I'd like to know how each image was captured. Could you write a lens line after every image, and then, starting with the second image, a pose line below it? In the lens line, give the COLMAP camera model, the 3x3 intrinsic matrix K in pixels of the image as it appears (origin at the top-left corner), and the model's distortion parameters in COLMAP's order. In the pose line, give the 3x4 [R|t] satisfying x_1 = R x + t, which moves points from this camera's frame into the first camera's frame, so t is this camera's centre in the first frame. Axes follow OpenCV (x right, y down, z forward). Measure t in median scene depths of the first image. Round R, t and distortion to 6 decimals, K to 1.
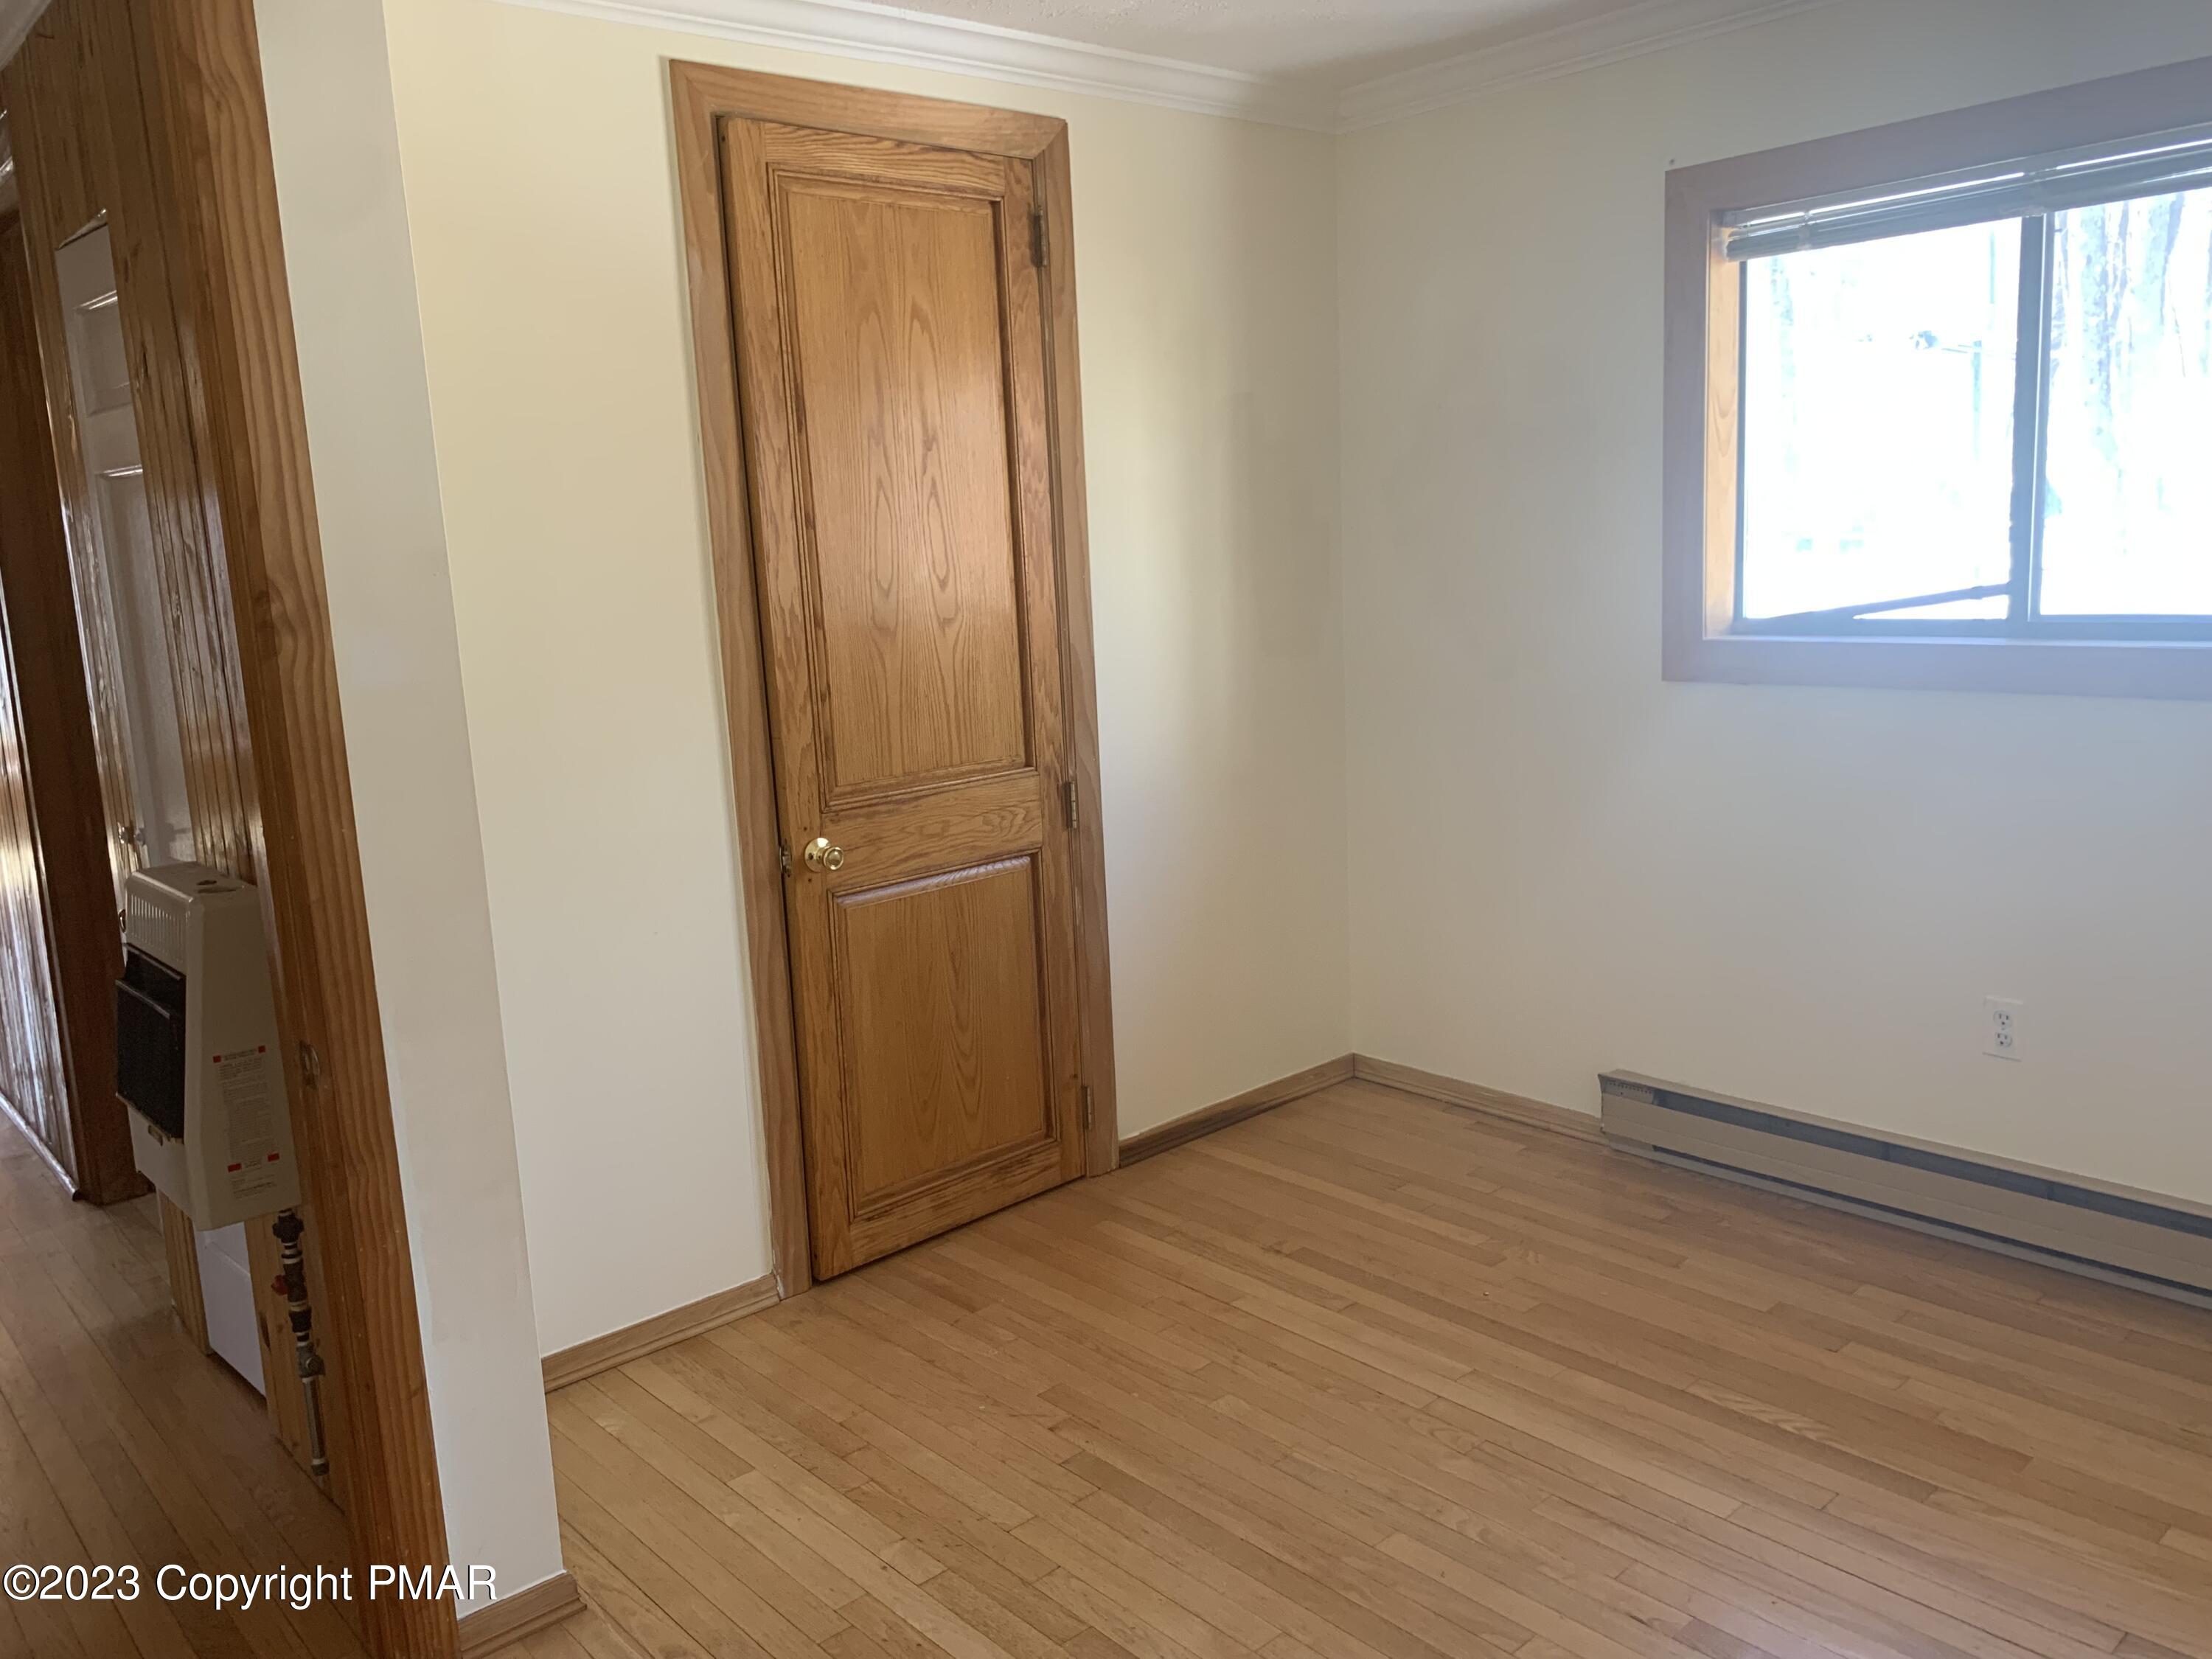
lens RADIAL K [[1694.4, 0, 1118.9], [0, 1694.4, 816.6], [0, 0, 1]] dist [0.005762, -0.022690]
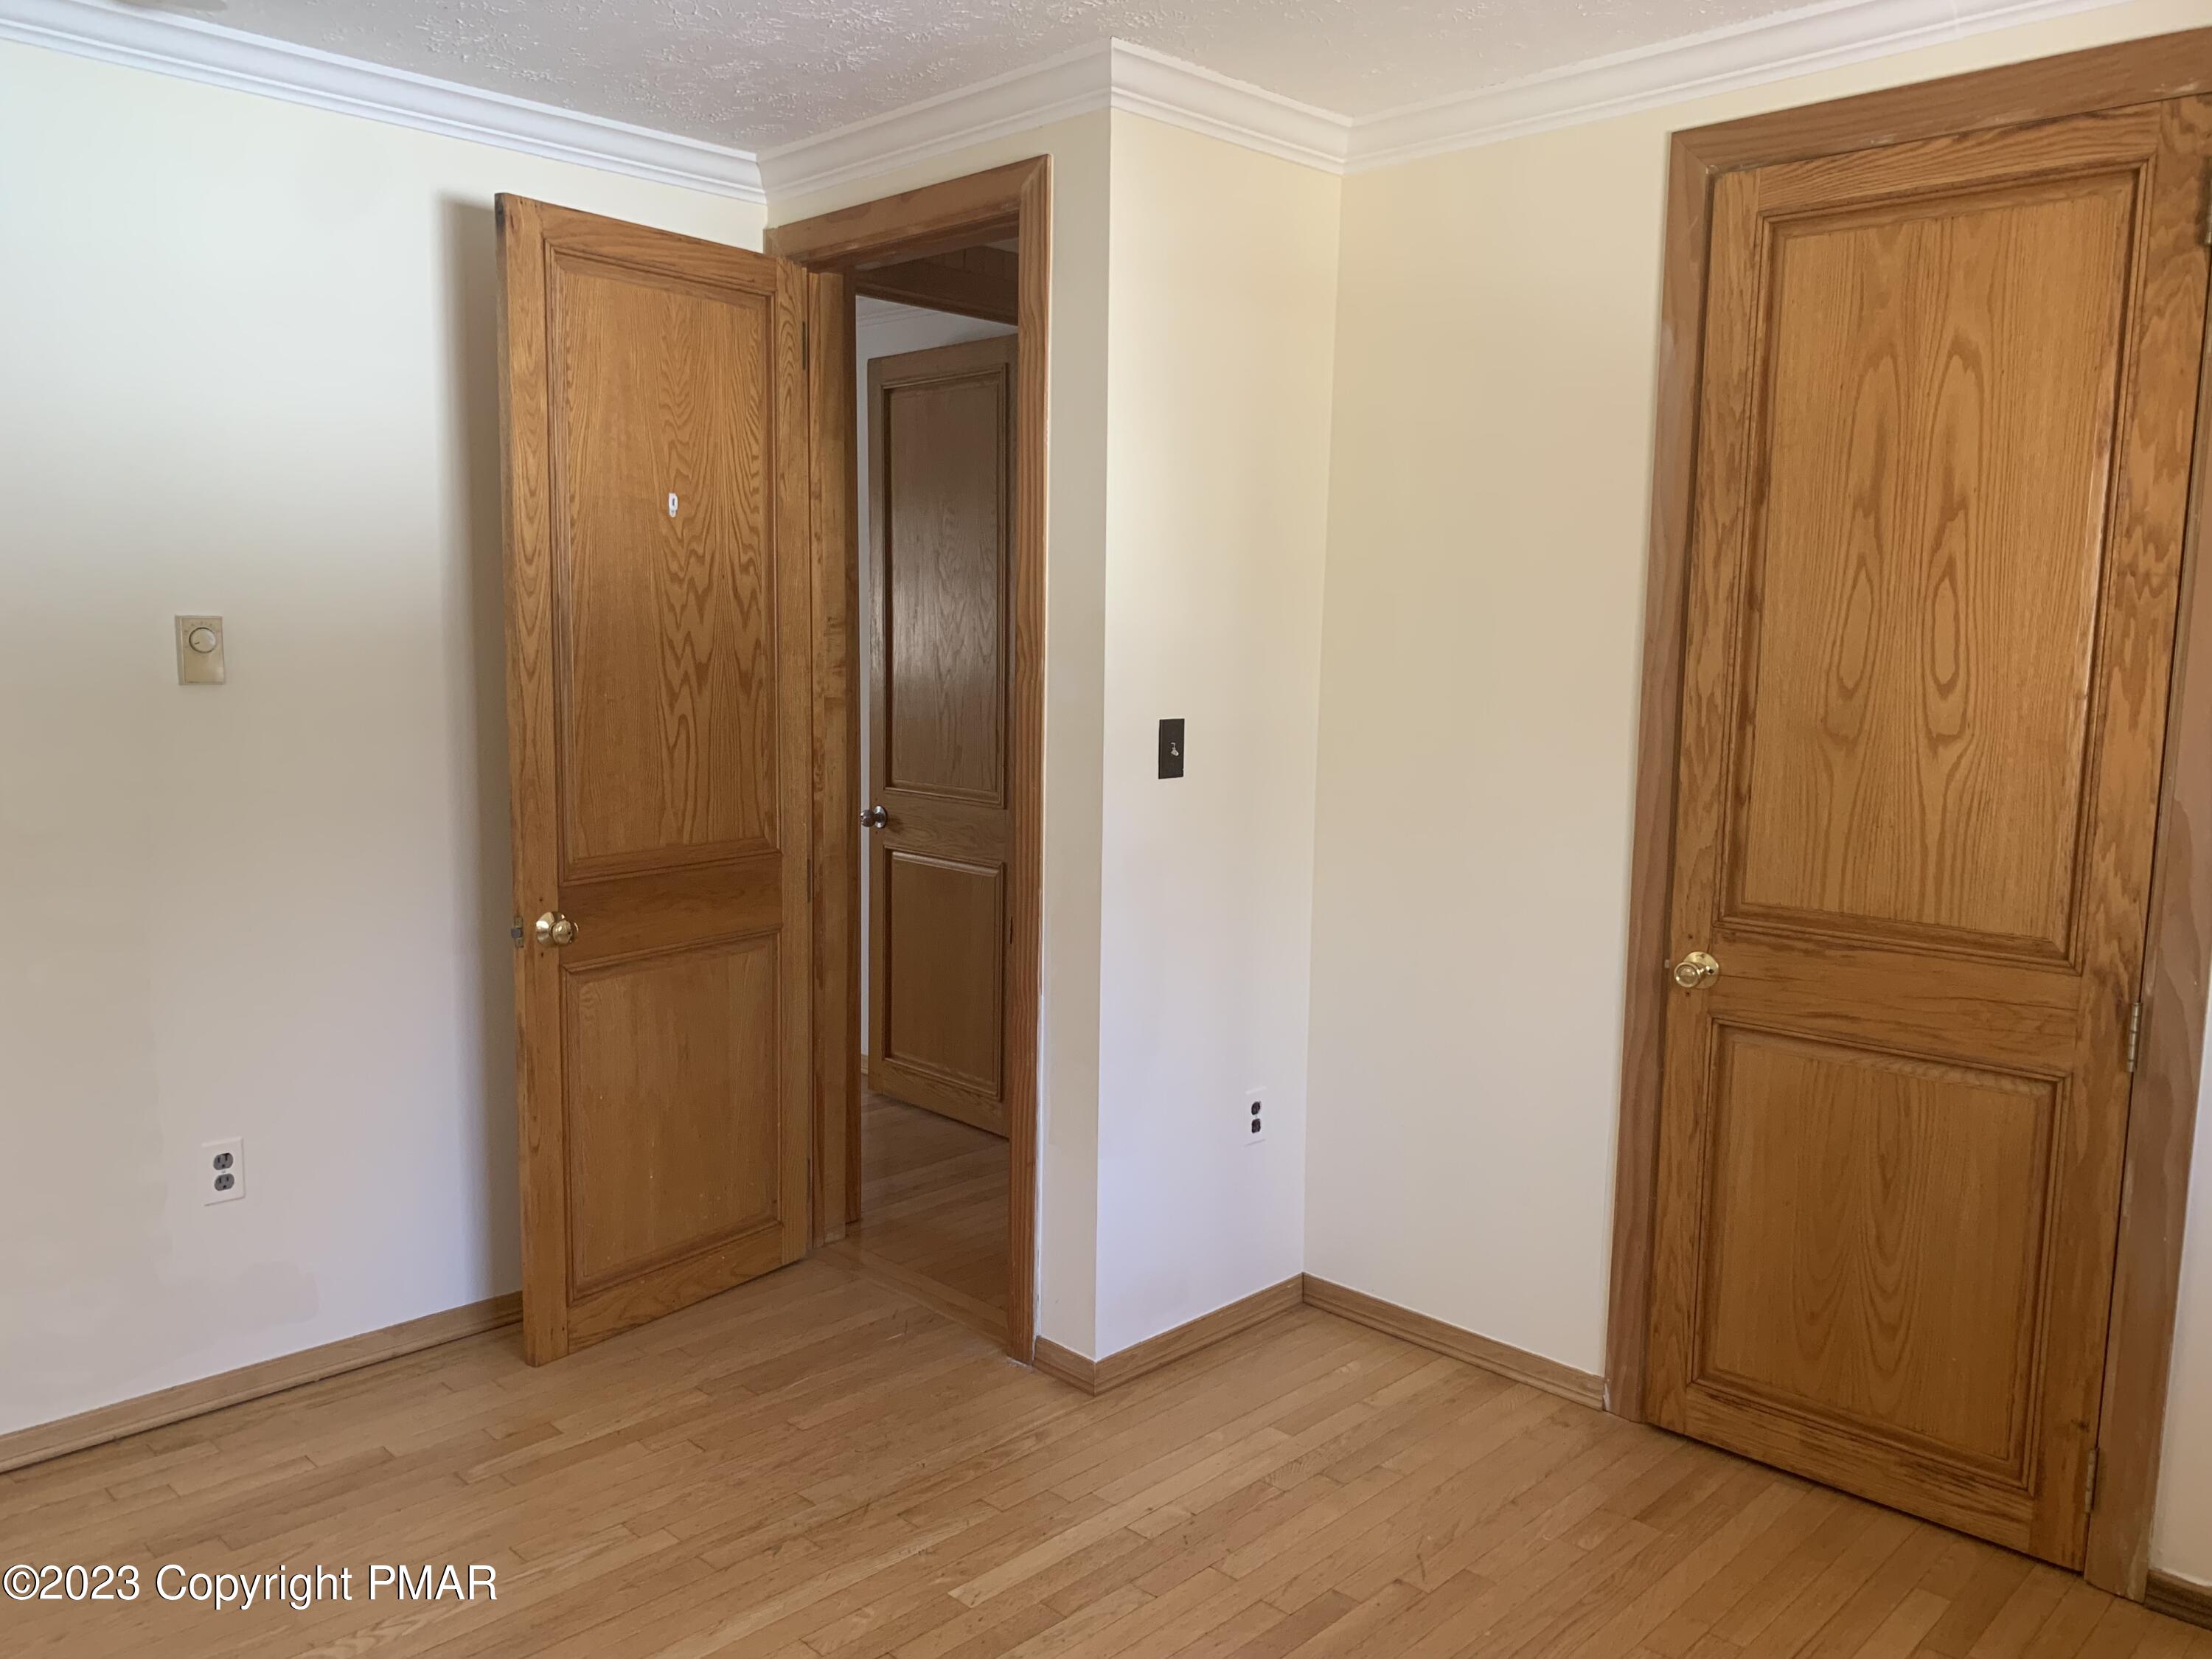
lens RADIAL K [[1694.4, 0, 1110.8], [0, 1694.4, 833.3], [0, 0, 1]] dist [0.005762, -0.022690]
pose [[0.049826, 0.170229, -0.984144, 0.661181], [-0.188428, 0.969275, 0.158117, -0.126892], [0.980822, 0.177562, 0.080371, 0.582709]]
